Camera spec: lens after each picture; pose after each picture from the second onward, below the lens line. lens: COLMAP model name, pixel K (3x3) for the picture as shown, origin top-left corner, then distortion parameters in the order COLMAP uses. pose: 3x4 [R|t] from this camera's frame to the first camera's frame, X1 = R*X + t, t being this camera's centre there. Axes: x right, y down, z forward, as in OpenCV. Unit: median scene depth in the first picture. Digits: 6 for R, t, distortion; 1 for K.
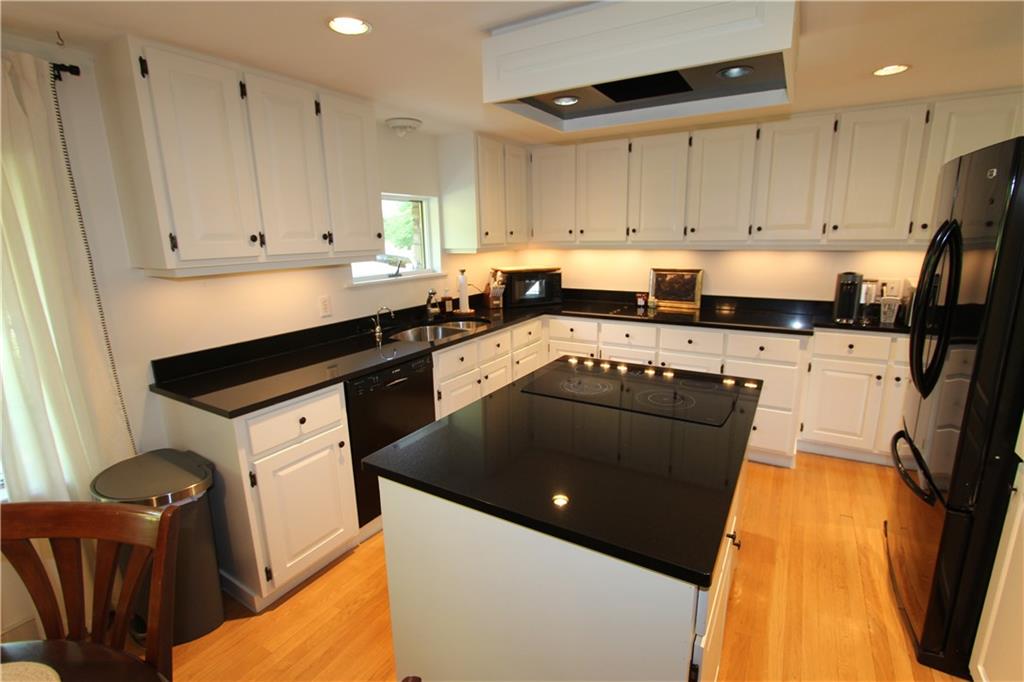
lens RADIAL K [[472.5, 0, 511.3], [0, 472.5, 338.1], [0, 0, 1]] dist [-0.004899, -0.000133]
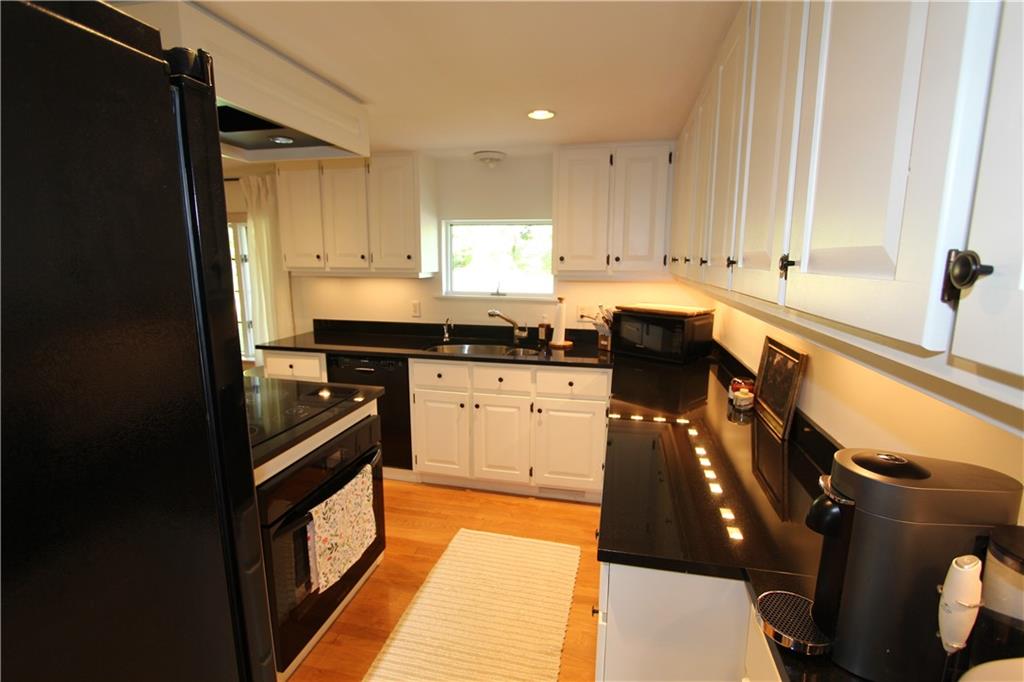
lens RADIAL K [[472.5, 0, 513.1], [0, 472.5, 340.4], [0, 0, 1]] dist [-0.004899, -0.000133]
pose [[0.326448, 0.186147, -0.926704, 0.798296], [-0.219018, 0.968630, 0.117415, -0.167274], [0.919490, 0.164635, 0.356977, 0.668318]]
